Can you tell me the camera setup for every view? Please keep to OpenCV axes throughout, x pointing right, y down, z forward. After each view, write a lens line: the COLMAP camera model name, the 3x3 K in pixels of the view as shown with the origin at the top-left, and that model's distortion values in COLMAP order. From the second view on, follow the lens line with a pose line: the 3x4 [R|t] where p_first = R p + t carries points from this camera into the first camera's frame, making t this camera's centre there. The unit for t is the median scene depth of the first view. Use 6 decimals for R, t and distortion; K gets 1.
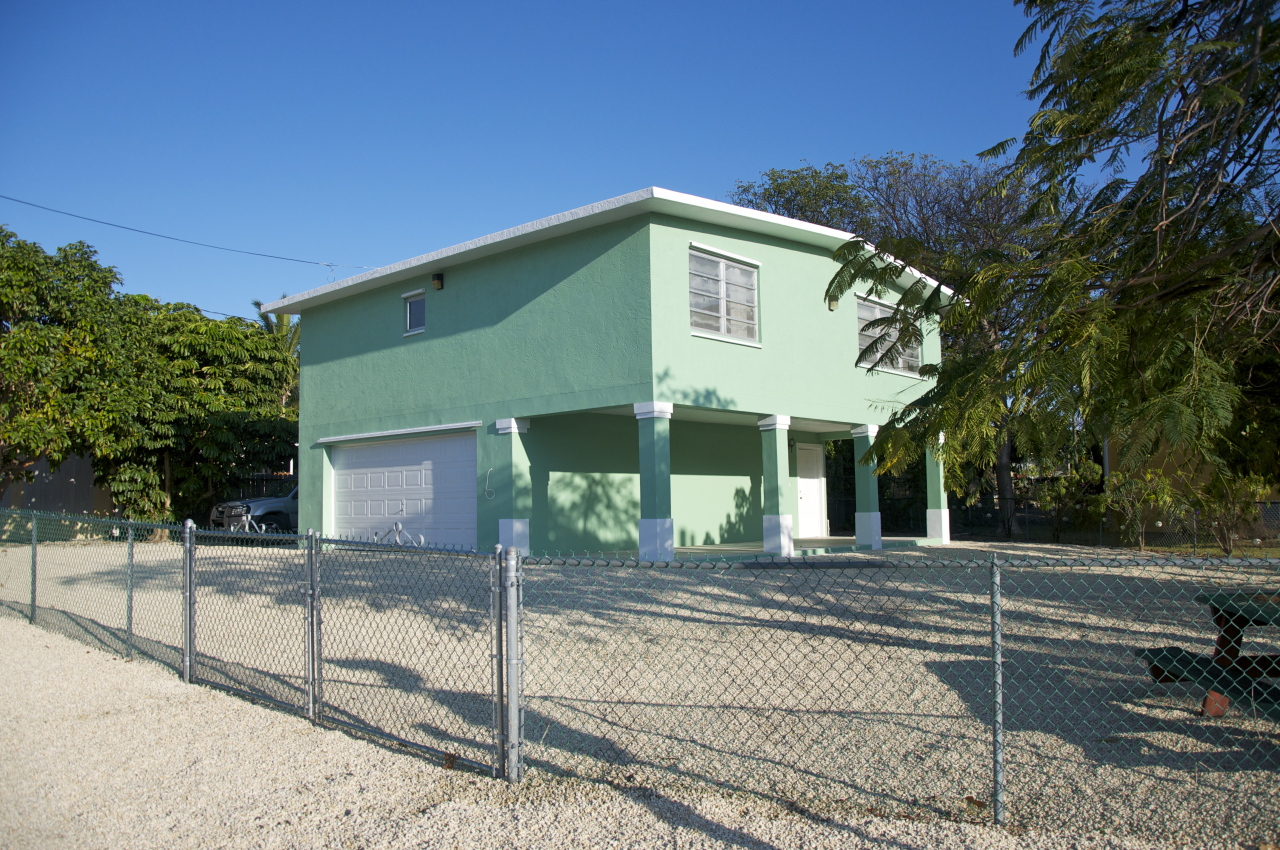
lens RADIAL K [[993.8, 0, 637.5], [0, 993.8, 430.9], [0, 0, 1]] dist [-0.159462, 0.131425]
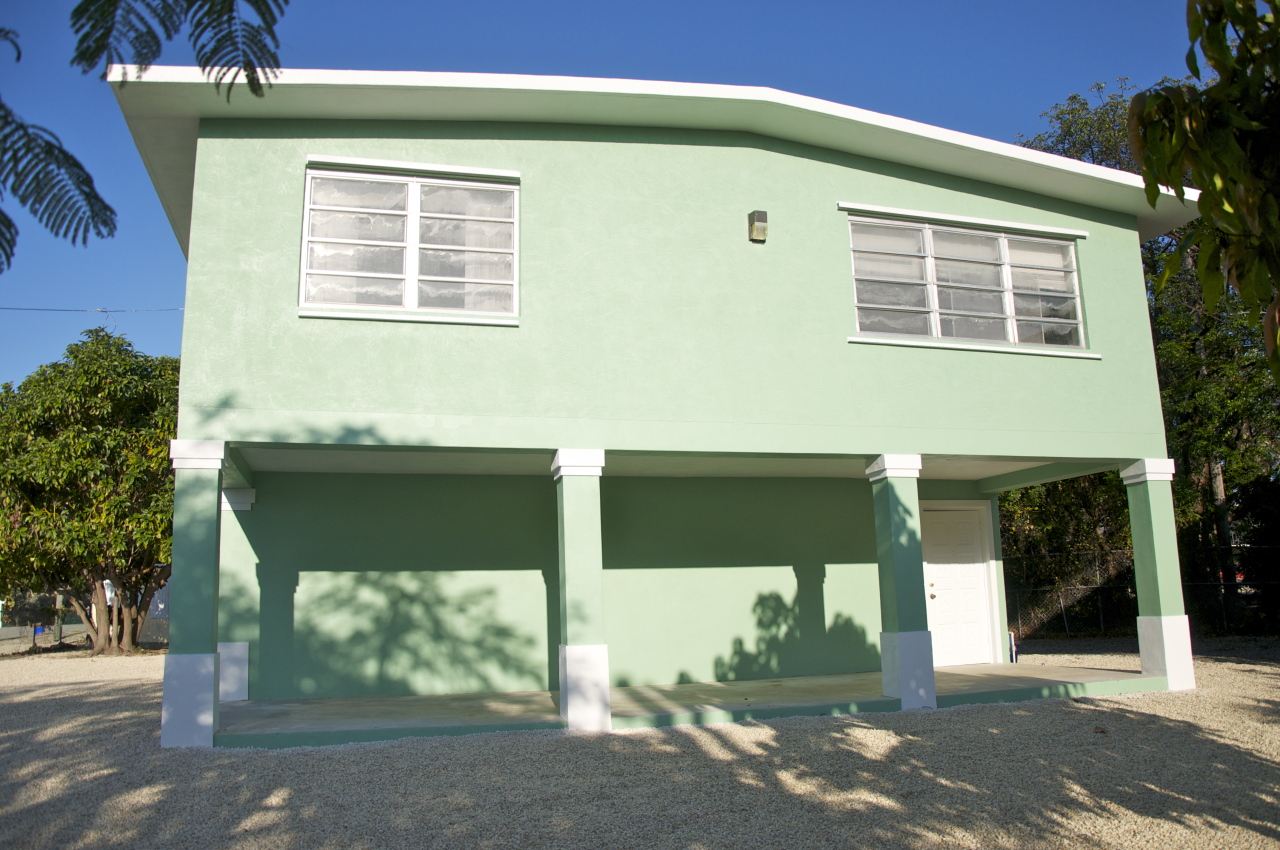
lens RADIAL K [[993.8, 0, 637.5], [0, 993.8, 430.9], [0, 0, 1]] dist [-0.159462, 0.131425]
pose [[0.860792, -0.102298, -0.498570, 0.396229], [0.063435, 0.993518, -0.094331, 0.016920], [0.504988, 0.049573, 0.861702, 0.557439]]
